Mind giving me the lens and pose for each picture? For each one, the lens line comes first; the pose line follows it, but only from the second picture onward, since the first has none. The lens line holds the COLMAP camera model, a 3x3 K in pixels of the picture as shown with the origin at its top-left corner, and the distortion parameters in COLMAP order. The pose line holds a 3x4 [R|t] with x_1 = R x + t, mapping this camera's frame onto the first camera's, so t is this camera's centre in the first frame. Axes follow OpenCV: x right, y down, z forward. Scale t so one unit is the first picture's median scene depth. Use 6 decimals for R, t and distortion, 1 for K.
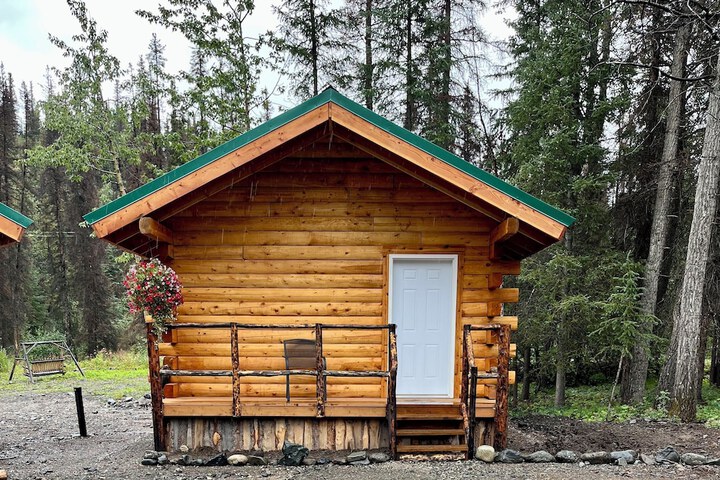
lens RADIAL K [[758.7, 0, 360.0], [0, 758.7, 240.0], [0, 0, 1]] dist [-0.056437, -0.001584]
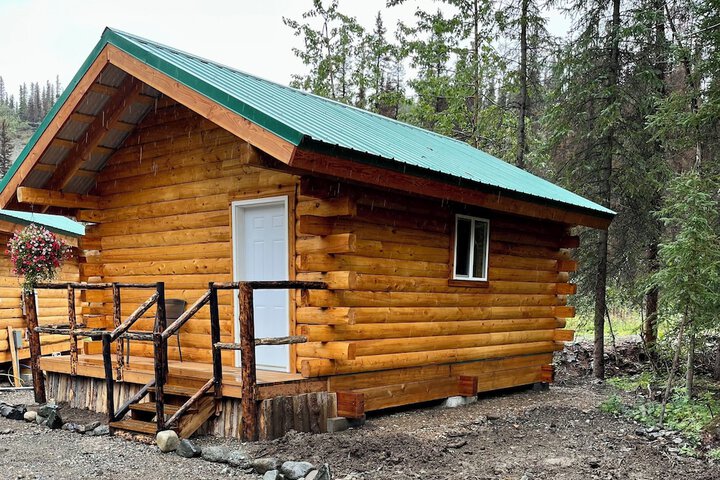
lens RADIAL K [[768.2, 0, 370.0], [0, 768.2, 239.4], [0, 0, 1]] dist [0.127012, -0.374763]
pose [[0.742652, -0.048519, -0.667918, 0.742376], [0.079254, 0.996731, 0.015717, 0.060142], [0.664971, -0.064607, 0.744069, 0.447640]]
